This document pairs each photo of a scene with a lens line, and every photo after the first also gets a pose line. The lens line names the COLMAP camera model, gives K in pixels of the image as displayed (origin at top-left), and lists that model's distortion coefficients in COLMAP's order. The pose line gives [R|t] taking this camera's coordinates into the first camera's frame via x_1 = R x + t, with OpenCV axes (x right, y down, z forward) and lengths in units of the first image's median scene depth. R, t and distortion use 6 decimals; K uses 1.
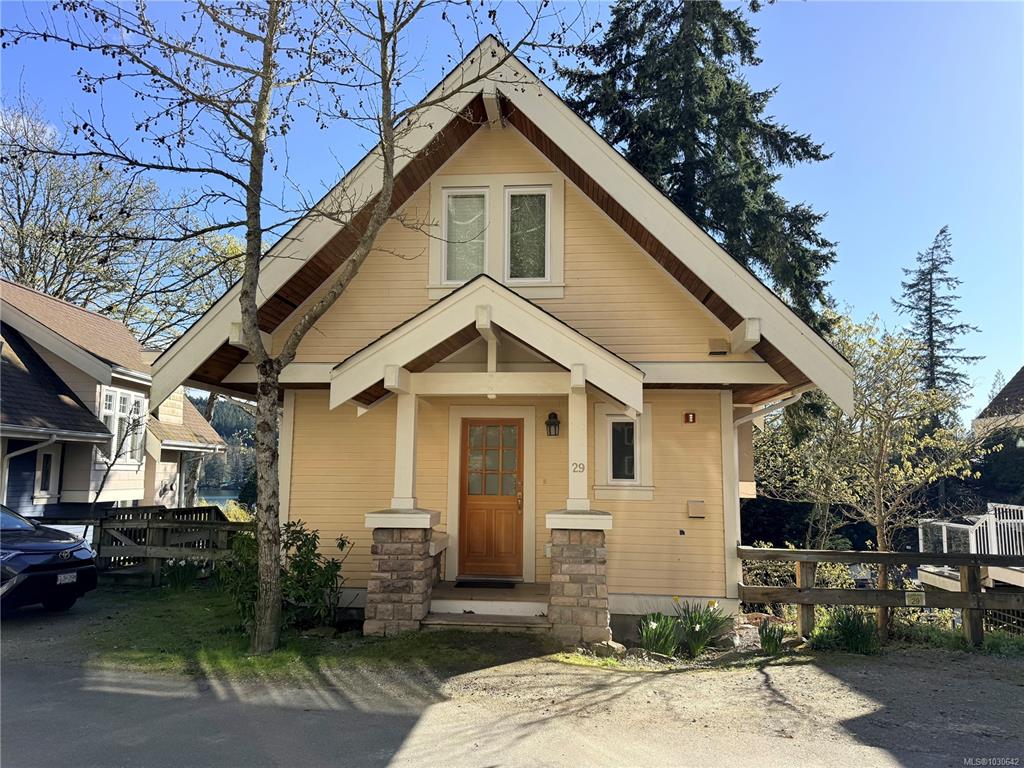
lens RADIAL K [[707.9, 0, 512.0], [0, 707.9, 384.0], [0, 0, 1]] dist [0.048832, -0.060648]
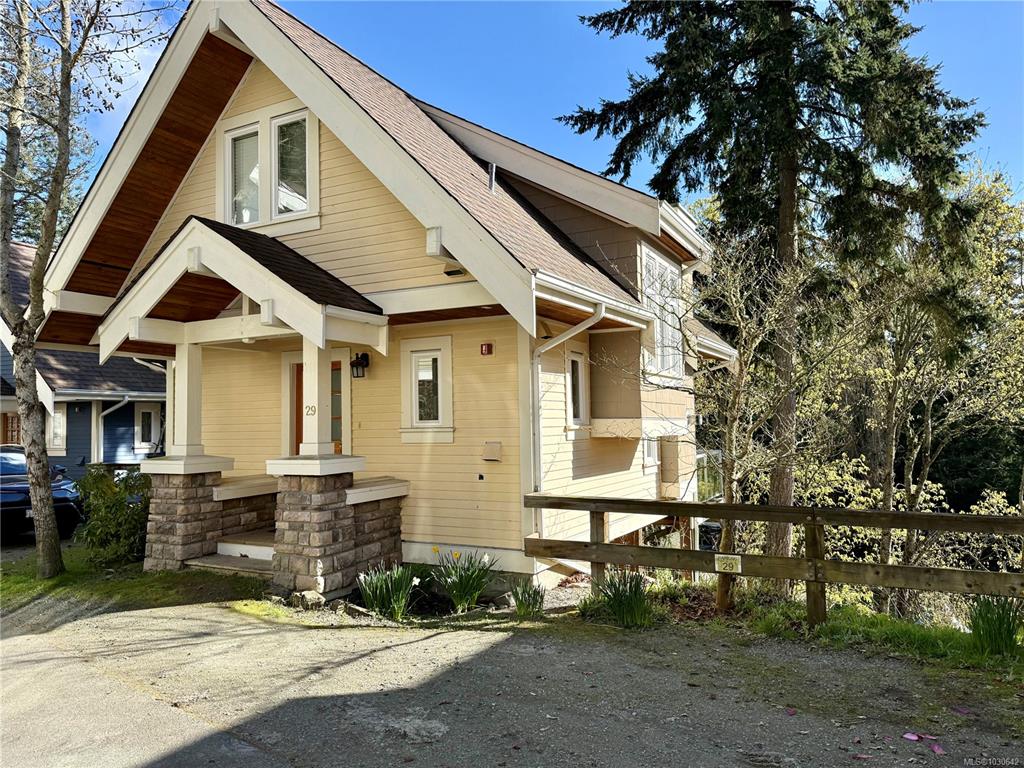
lens RADIAL K [[712.8, 0, 512.0], [0, 712.8, 384.0], [0, 0, 1]] dist [0.025645, -0.042272]
pose [[0.922029, -0.047566, -0.384188, 0.735699], [0.076426, 0.995257, 0.060196, 0.048826], [0.379502, -0.084864, 0.921291, 0.242441]]
